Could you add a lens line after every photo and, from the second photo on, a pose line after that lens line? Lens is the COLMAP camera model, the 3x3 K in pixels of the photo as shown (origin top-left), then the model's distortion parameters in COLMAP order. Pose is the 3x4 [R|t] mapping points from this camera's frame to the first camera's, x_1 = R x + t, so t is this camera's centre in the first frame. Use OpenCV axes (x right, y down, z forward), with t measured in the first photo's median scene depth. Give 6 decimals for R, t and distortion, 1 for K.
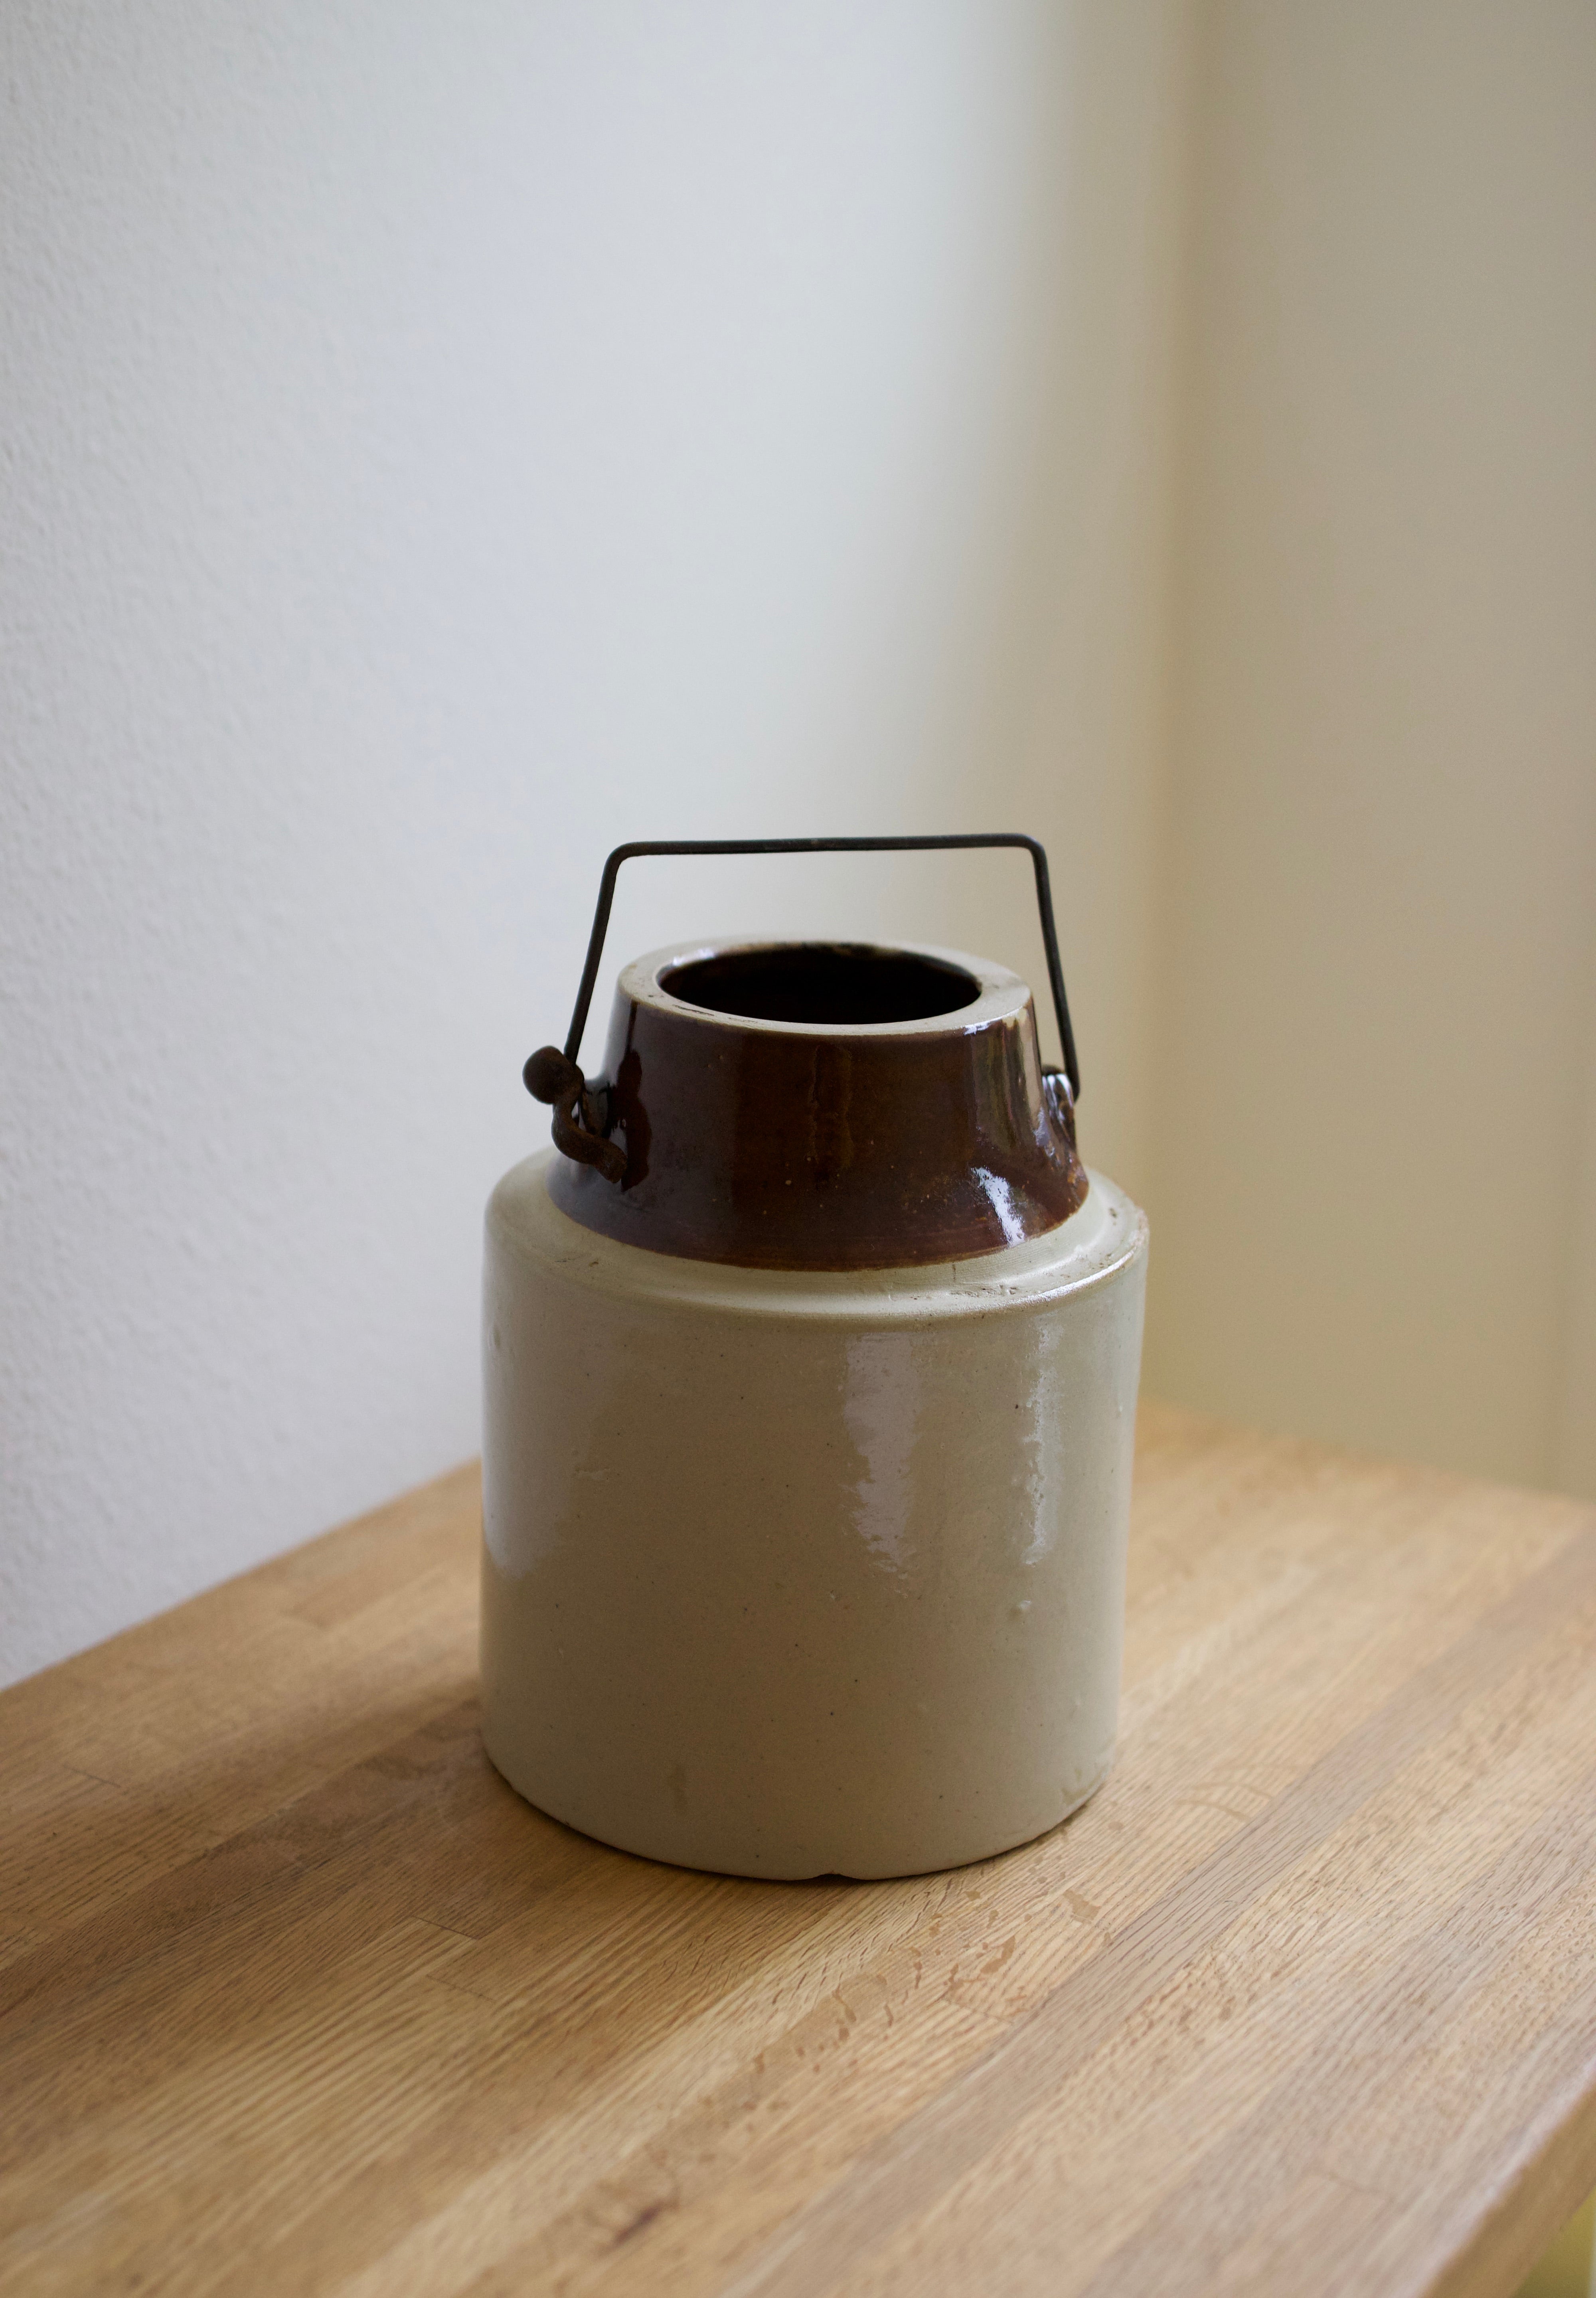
lens RADIAL K [[3704.3, 0, 765.0], [0, 3704.3, 1150.4], [0, 0, 1]] dist [-0.020945, -0.034602]
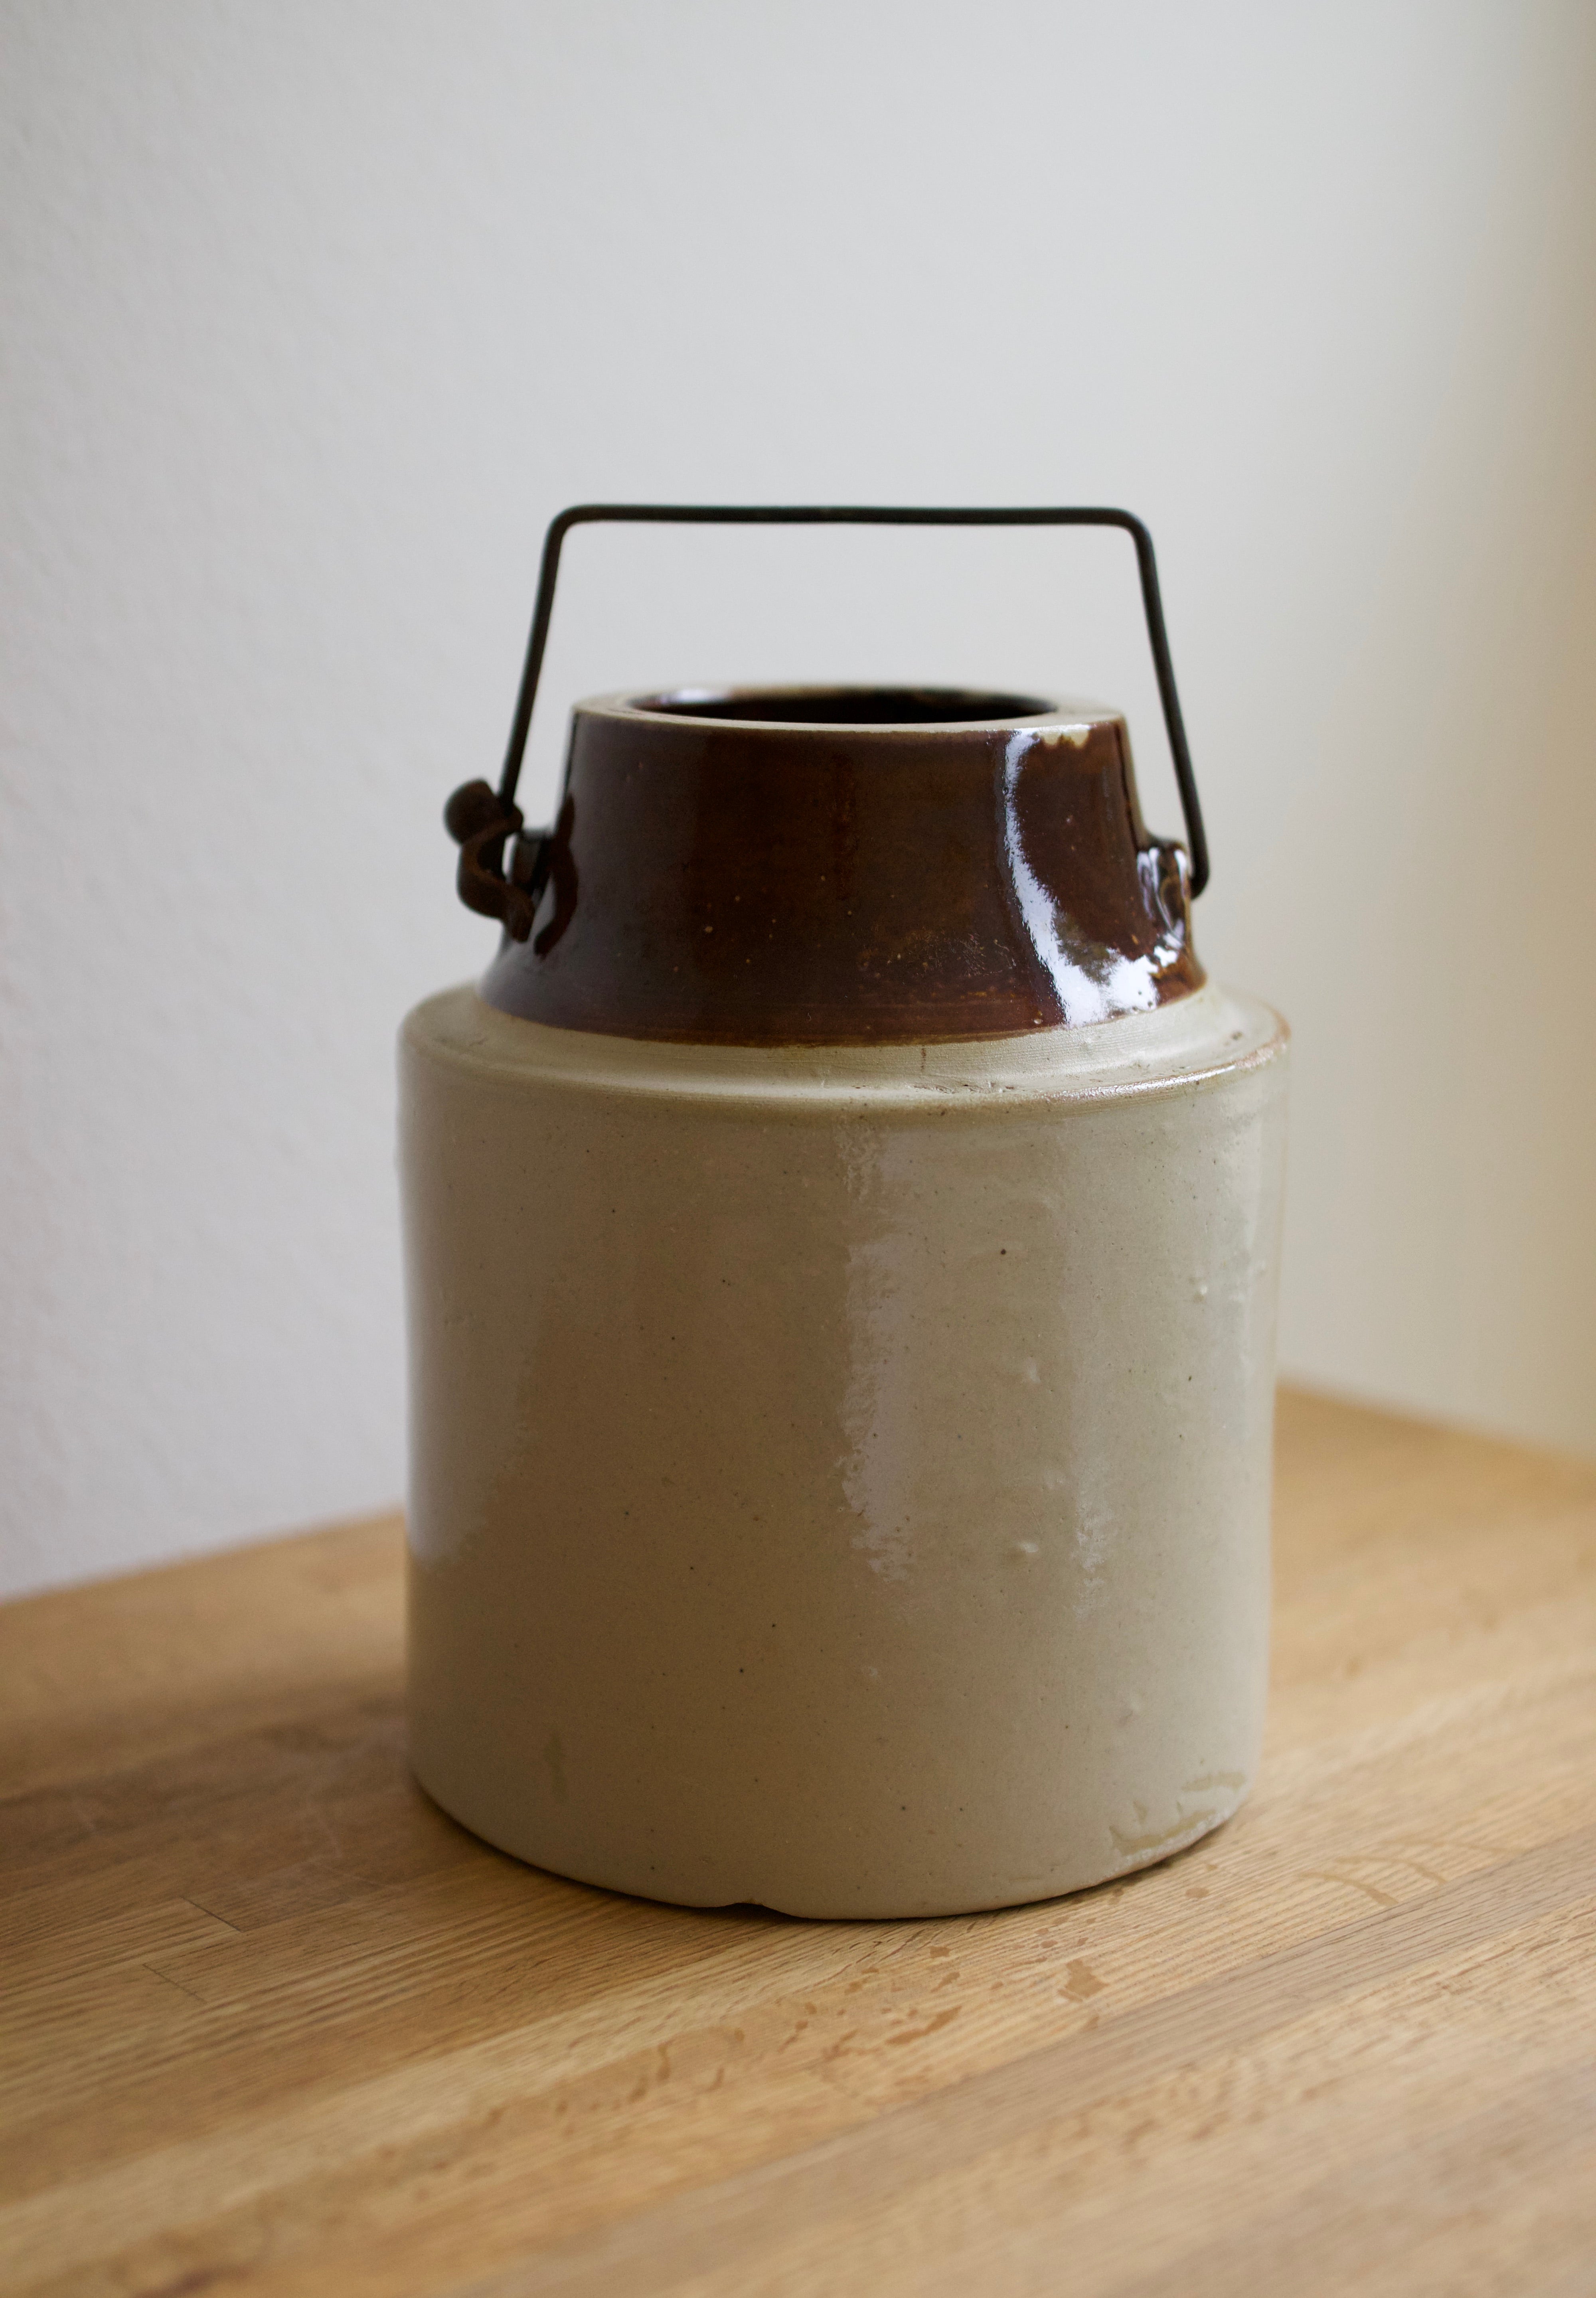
lens RADIAL K [[3704.3, 0, 765.0], [0, 3704.3, 1150.4], [0, 0, 1]] dist [-0.020945, -0.034602]
pose [[0.958915, 0.036321, -0.281359, 0.219870], [-0.061908, 0.994659, -0.082590, 0.109520], [0.276857, 0.096616, 0.956042, 0.297743]]
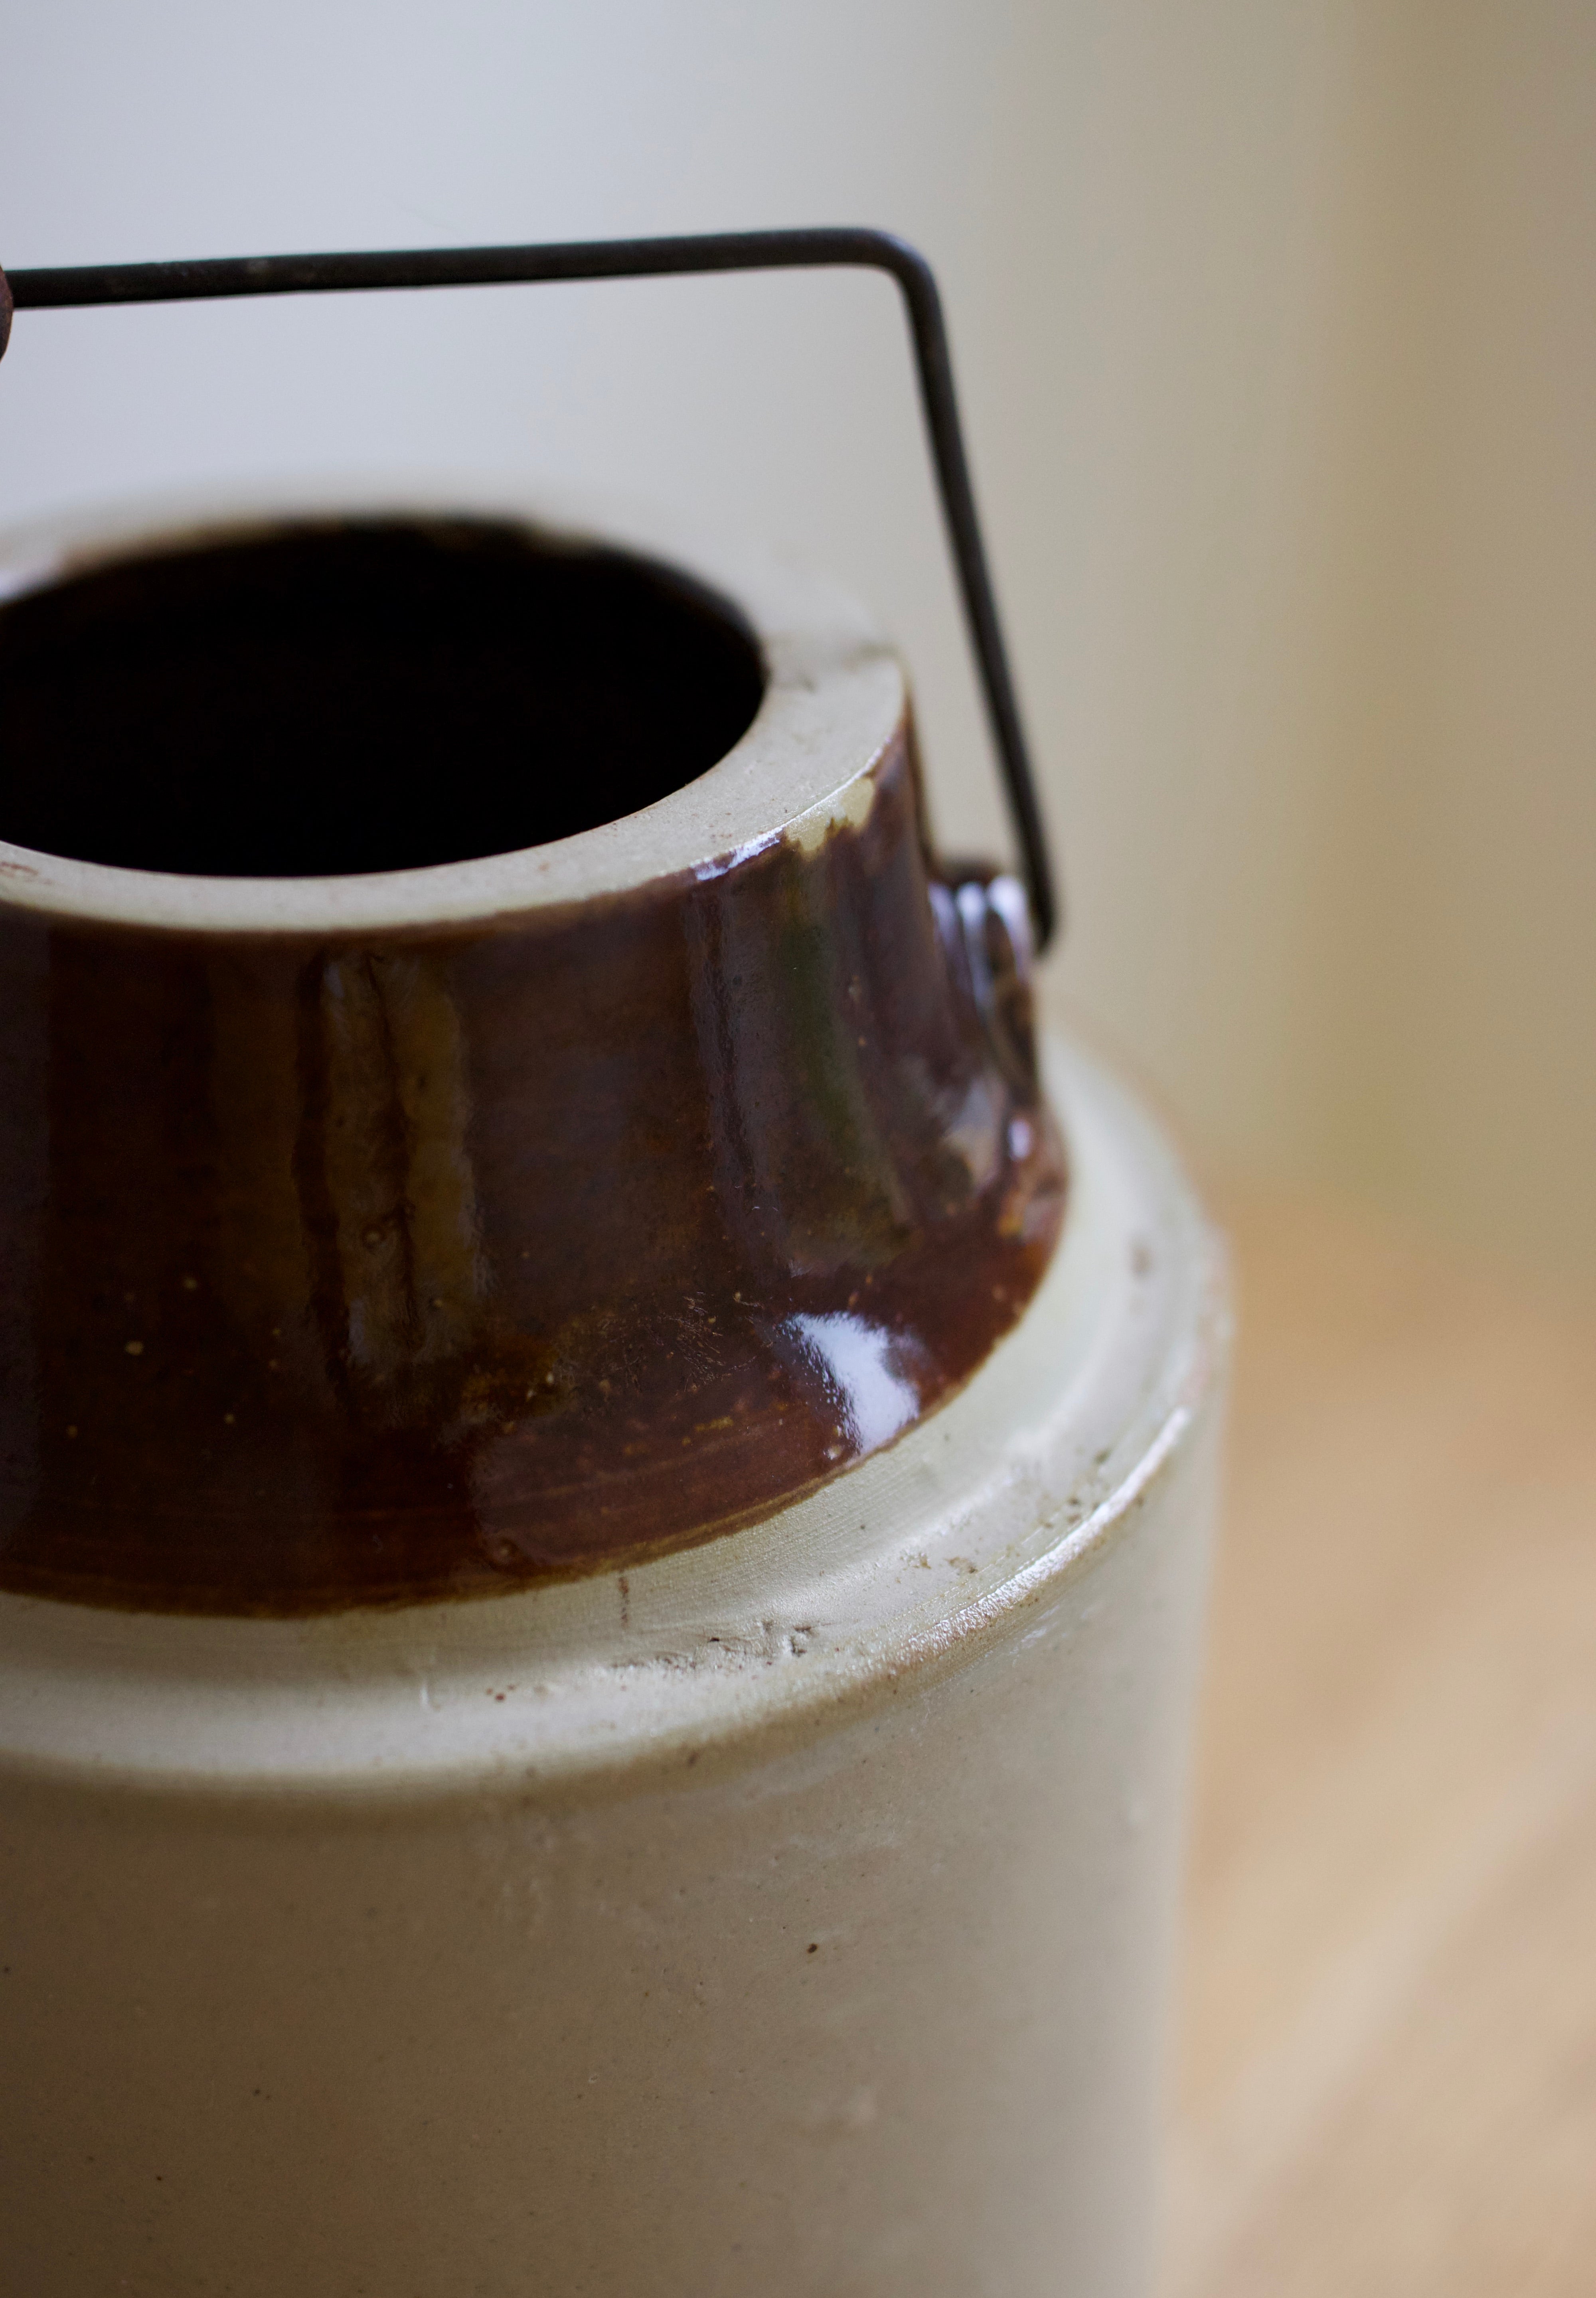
lens RADIAL K [[3704.3, 0, 765.0], [0, 3704.3, 1150.4], [0, 0, 1]] dist [-0.020945, -0.034602]
pose [[0.997558, 0.009310, -0.069217, 0.085766], [0.007117, 0.972366, 0.233352, -0.086460], [0.069477, -0.233275, 0.969926, 0.660458]]
